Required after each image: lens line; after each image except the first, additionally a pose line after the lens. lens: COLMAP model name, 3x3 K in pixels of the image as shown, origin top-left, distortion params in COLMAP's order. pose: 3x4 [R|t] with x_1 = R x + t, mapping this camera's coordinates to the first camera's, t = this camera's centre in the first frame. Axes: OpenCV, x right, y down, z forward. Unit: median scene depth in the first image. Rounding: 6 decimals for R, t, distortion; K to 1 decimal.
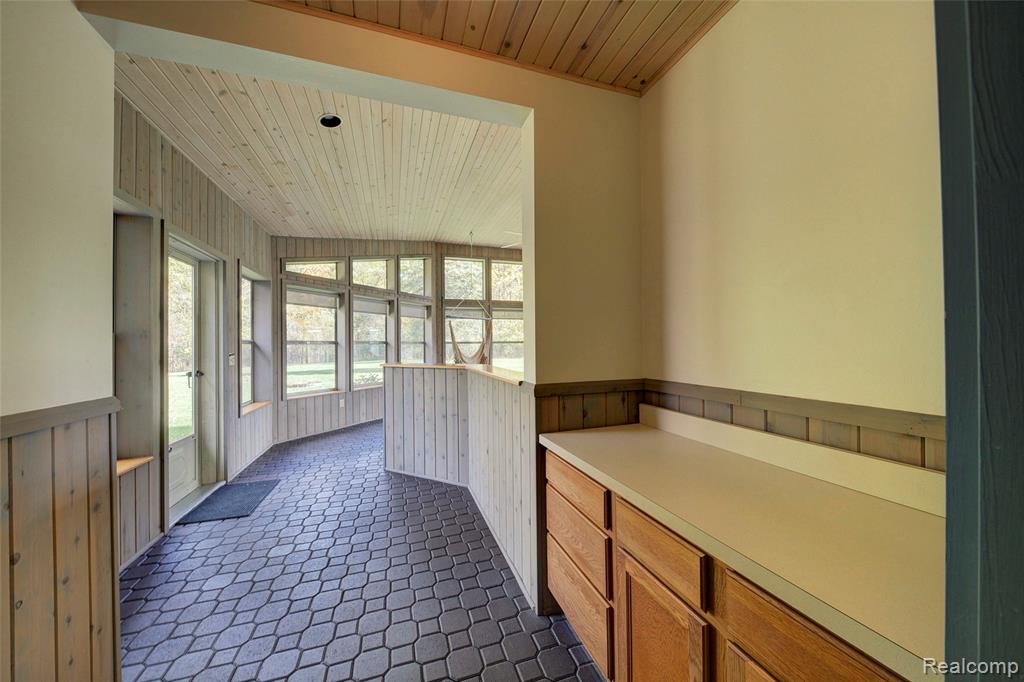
lens RADIAL K [[355.4, 0, 510.2], [0, 355.4, 342.1], [0, 0, 1]] dist [-0.006978, -0.001590]
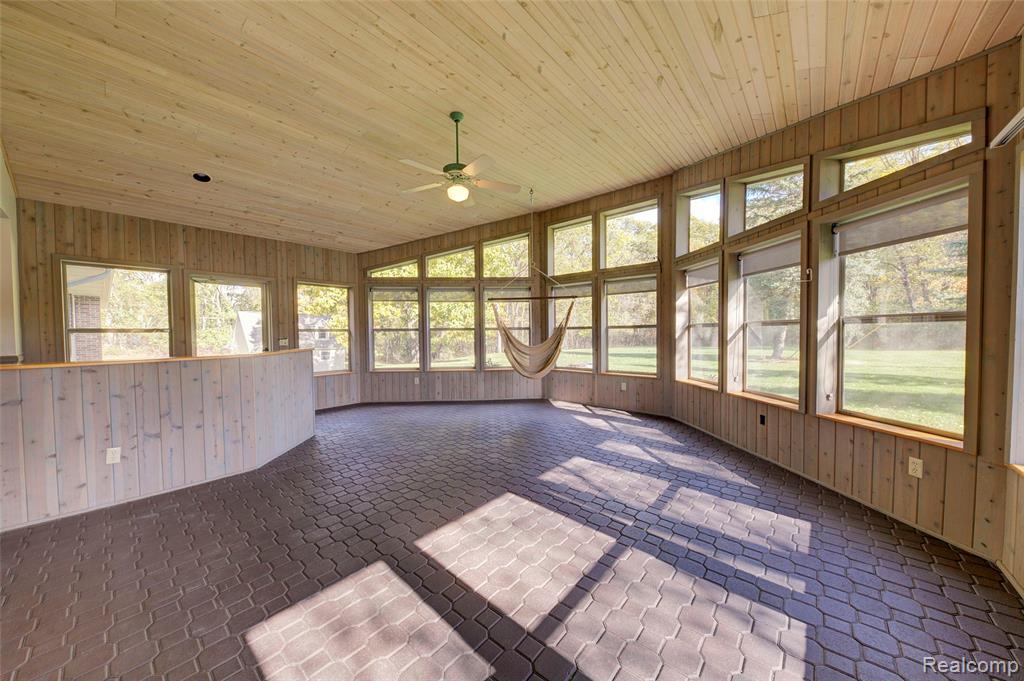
lens RADIAL K [[355.4, 0, 510.9], [0, 355.4, 342.7], [0, 0, 1]] dist [-0.006978, -0.001590]
pose [[0.511672, 0.031903, -0.858589, 0.622678], [0.011100, 0.998982, 0.043734, -0.002748], [0.859109, -0.031907, 0.510796, 0.589944]]
